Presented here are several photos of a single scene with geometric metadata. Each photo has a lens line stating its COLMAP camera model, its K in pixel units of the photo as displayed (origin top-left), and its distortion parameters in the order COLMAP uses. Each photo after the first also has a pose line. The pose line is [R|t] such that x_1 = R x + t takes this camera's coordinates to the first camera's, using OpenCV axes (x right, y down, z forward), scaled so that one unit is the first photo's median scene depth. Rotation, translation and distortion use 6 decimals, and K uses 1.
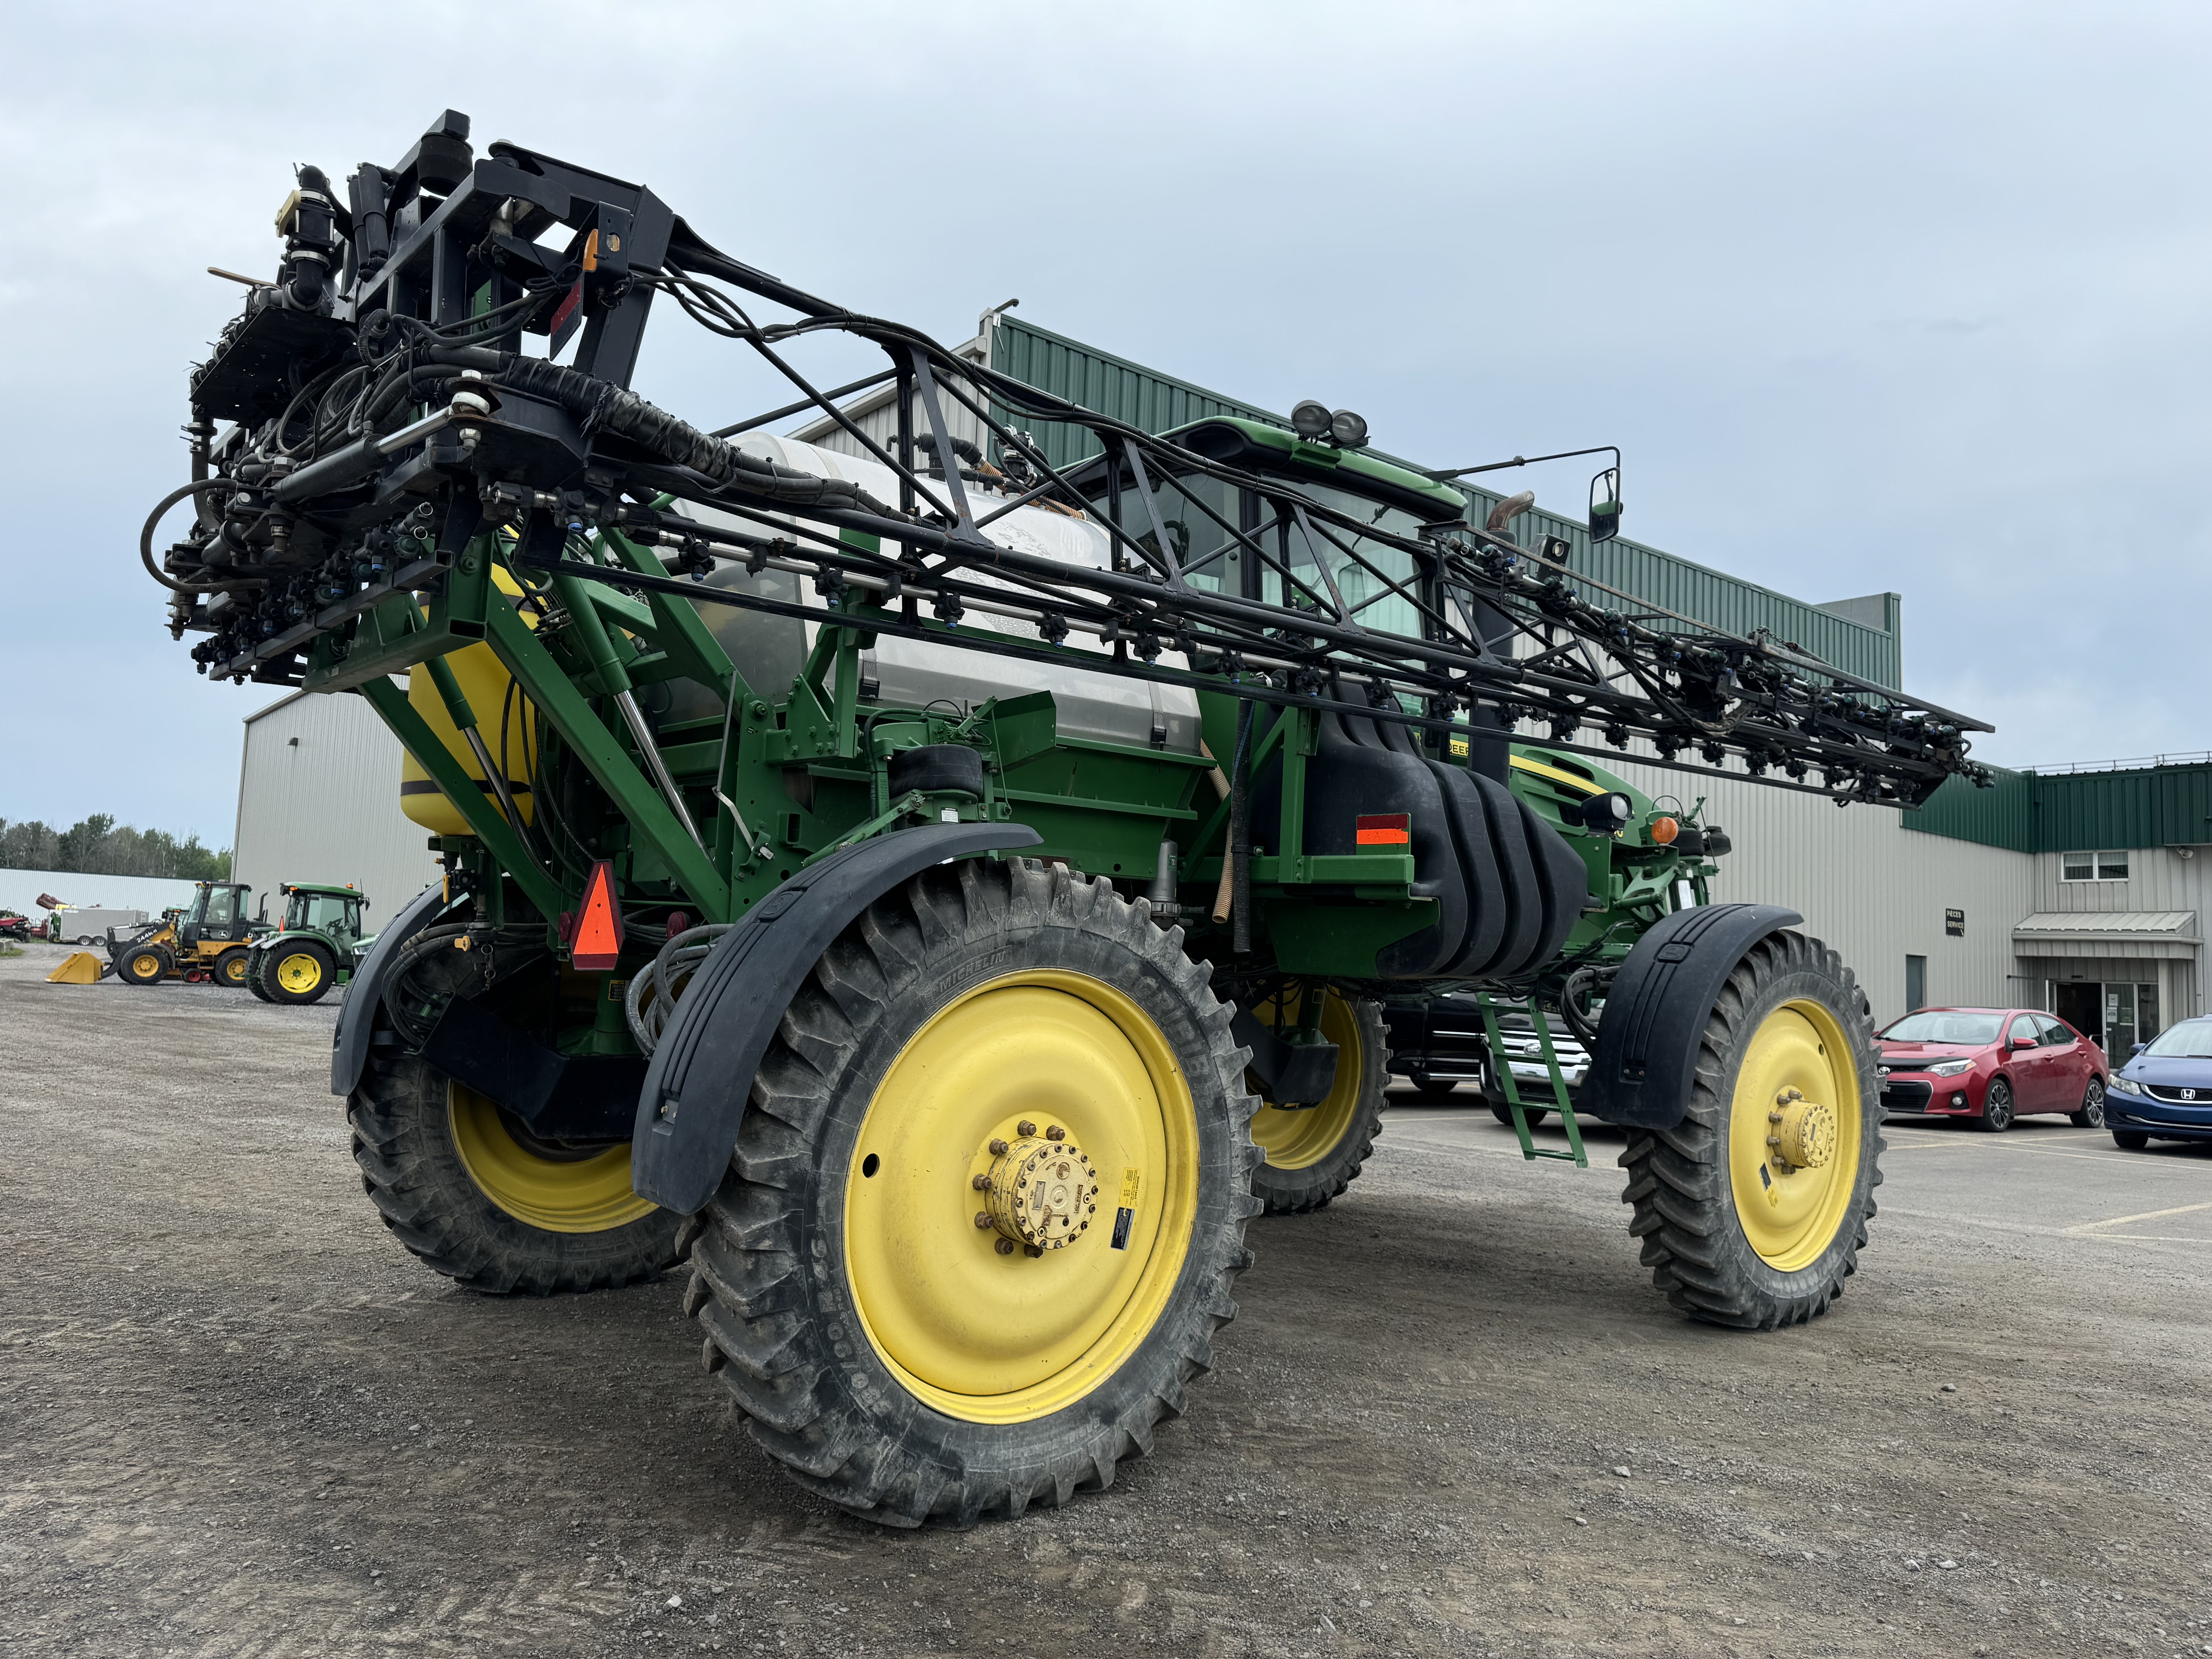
lens RADIAL K [[1581.4, 0, 1095.1], [0, 1581.4, 866.8], [0, 0, 1]] dist [-0.000774, -0.004214]
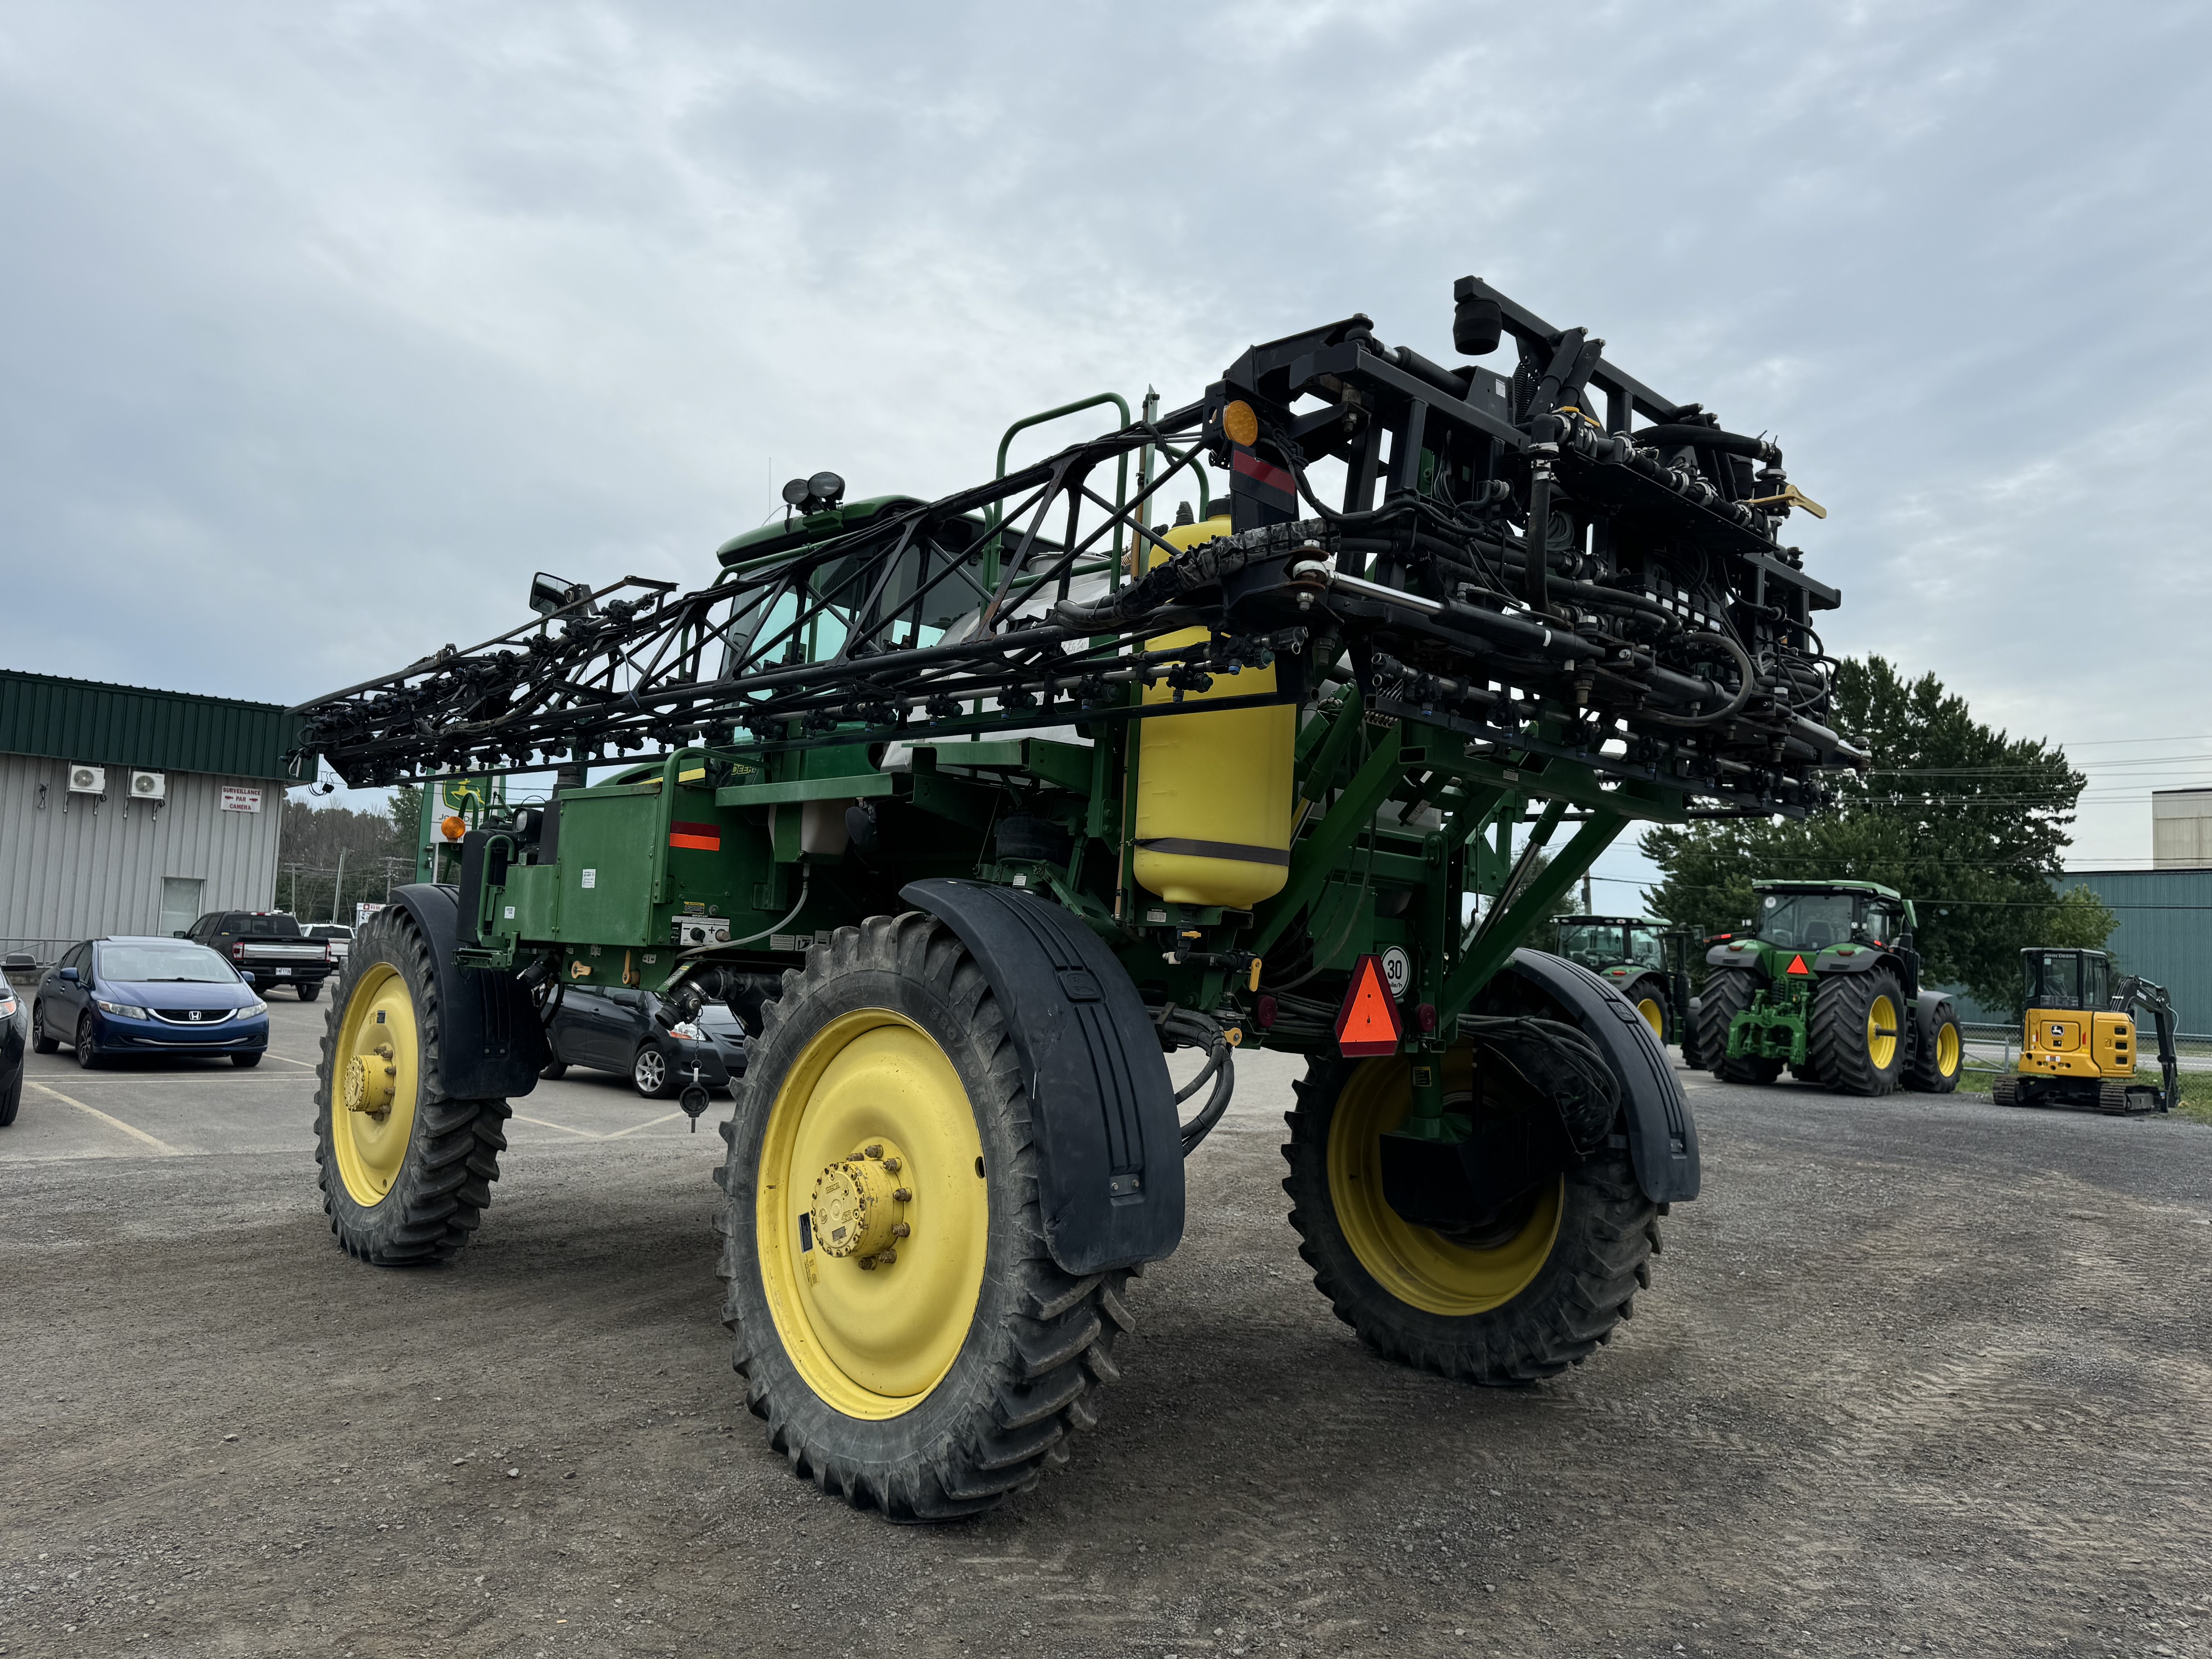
lens RADIAL K [[1593.1, 0, 1106.0], [0, 1593.1, 829.5], [0, 0, 1]] dist [0.046703, -0.072746]
pose [[-0.063235, 0.040663, 0.997170, -1.842281], [-0.112748, 0.992482, -0.047622, -0.021974], [-0.991609, -0.115440, -0.058175, 1.655449]]
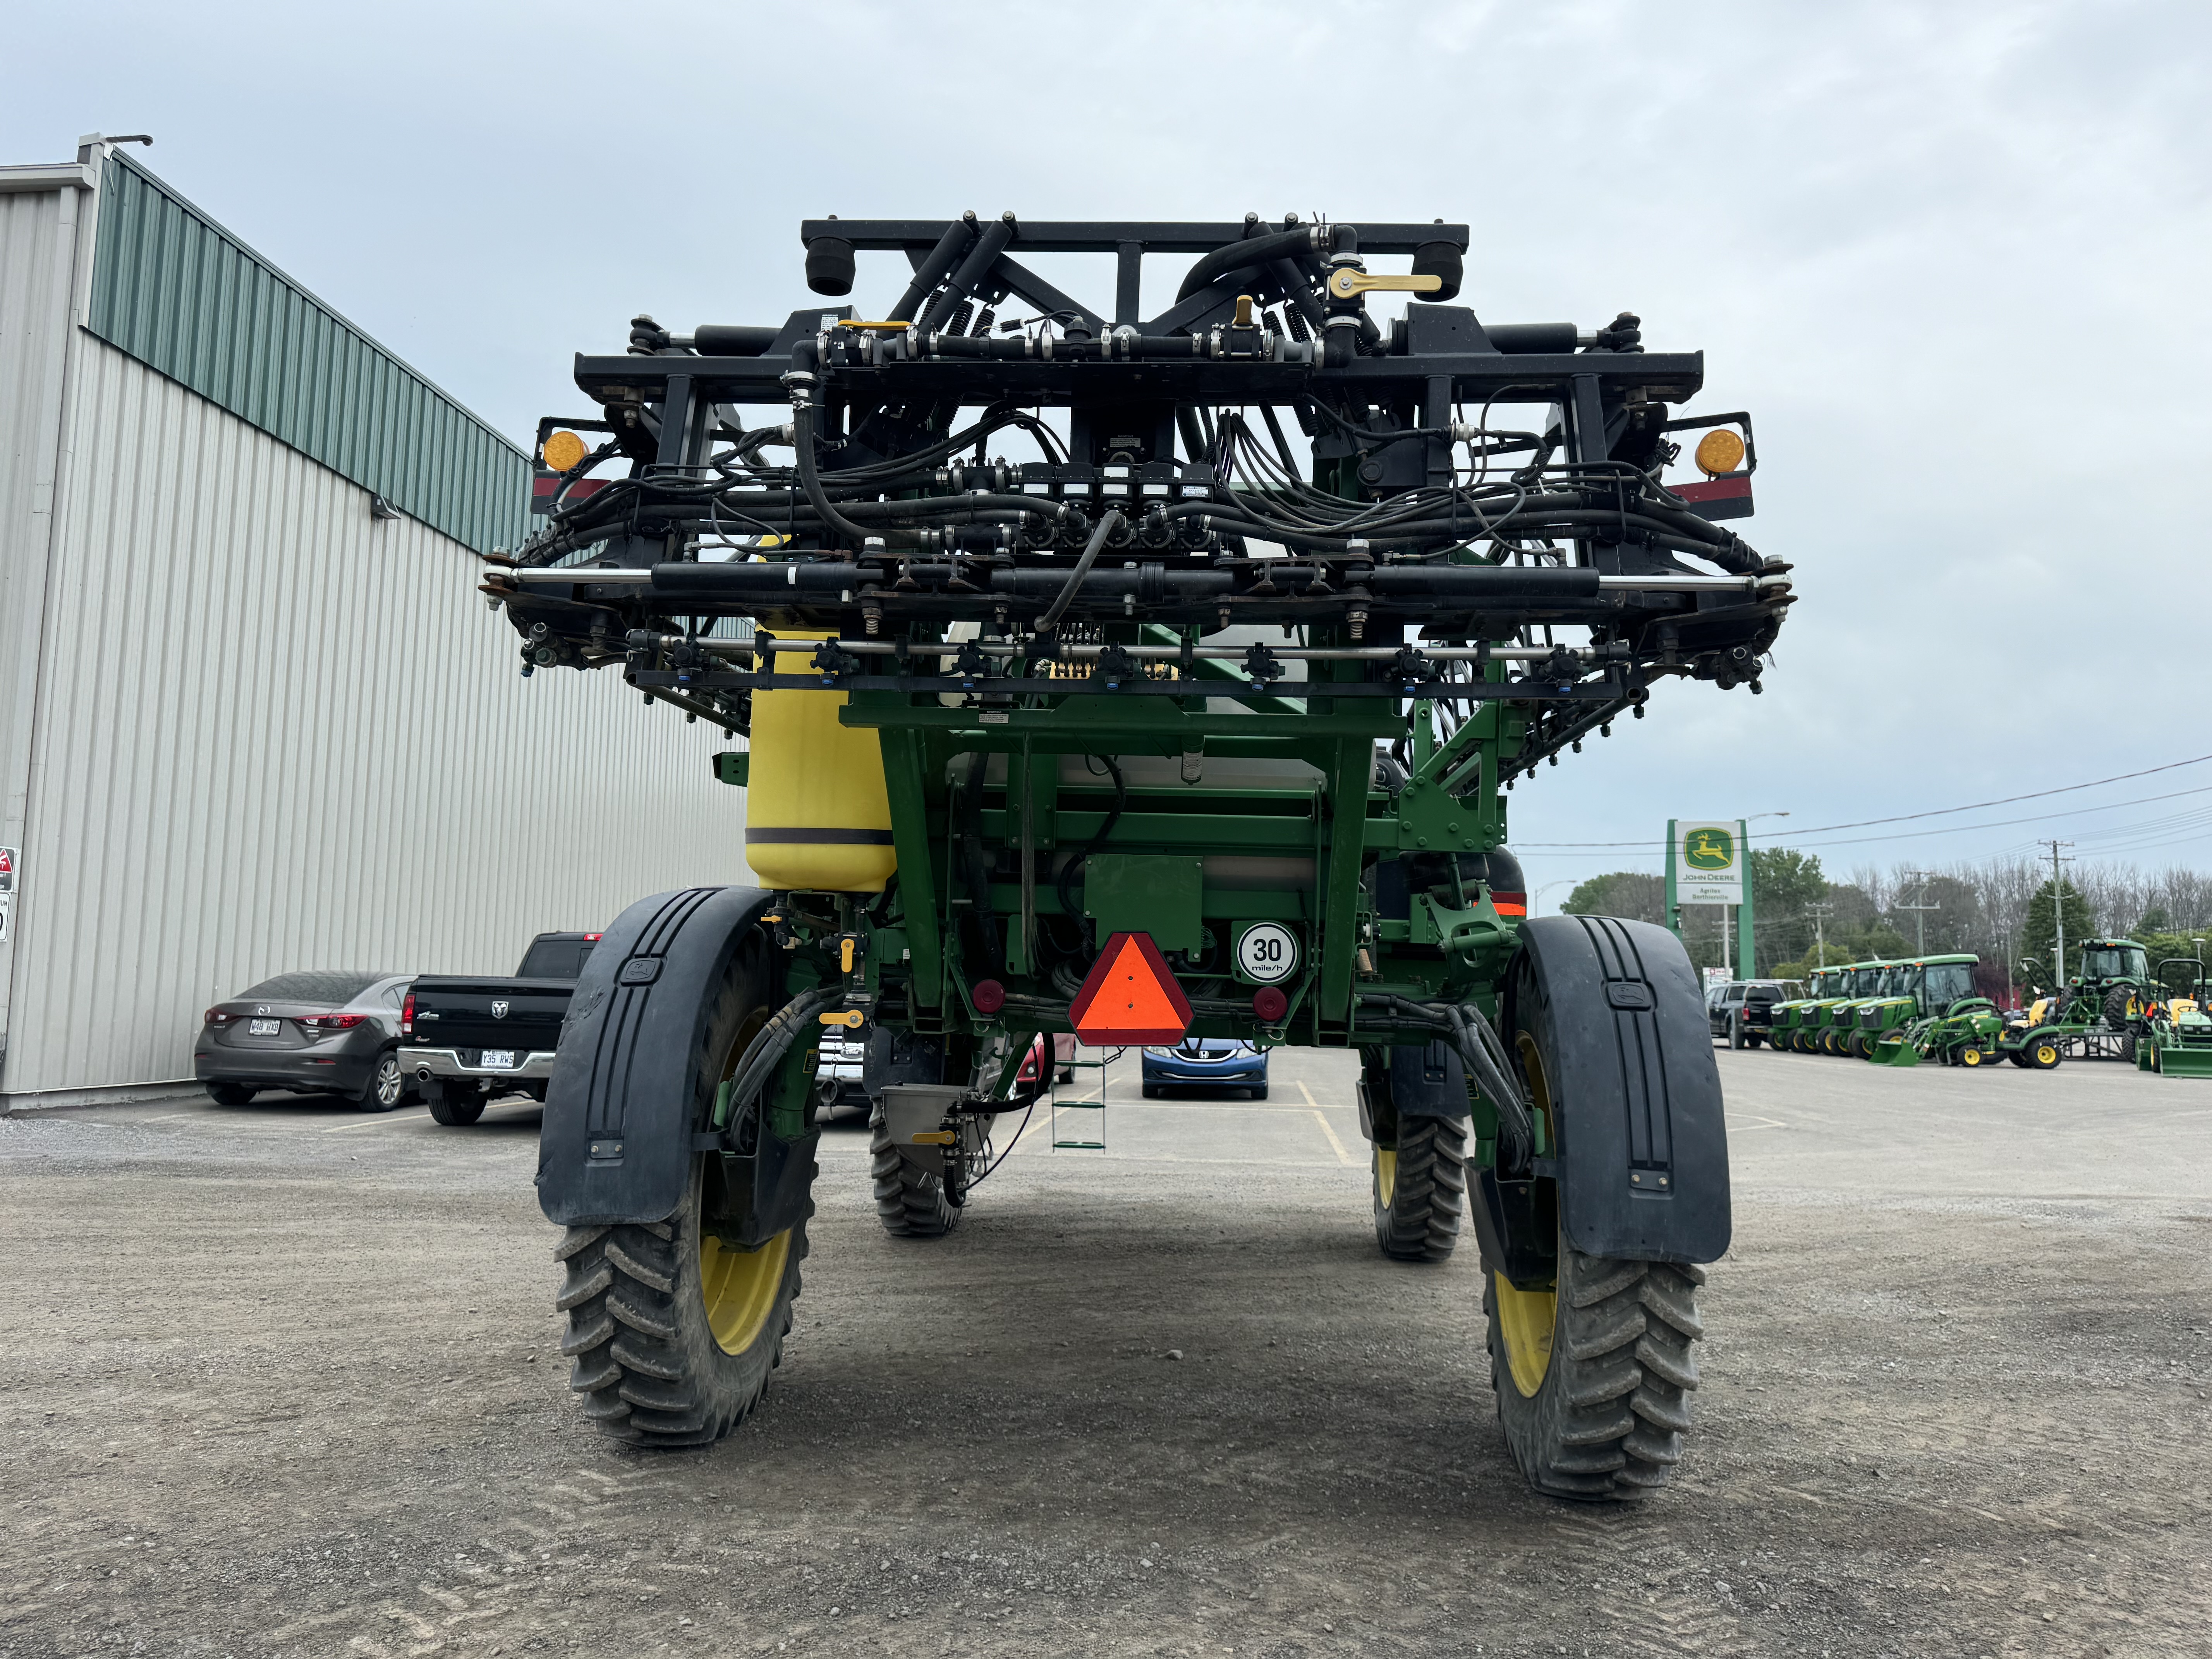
lens RADIAL K [[1607.5, 0, 1085.4], [0, 1607.5, 832.9], [0, 0, 1]] dist [0.007938, -0.000977]
pose [[0.697426, 0.037954, 0.715651, -1.368599], [-0.036380, 0.999184, -0.017538, -0.063362], [-0.715733, -0.013804, 0.698238, 0.450451]]
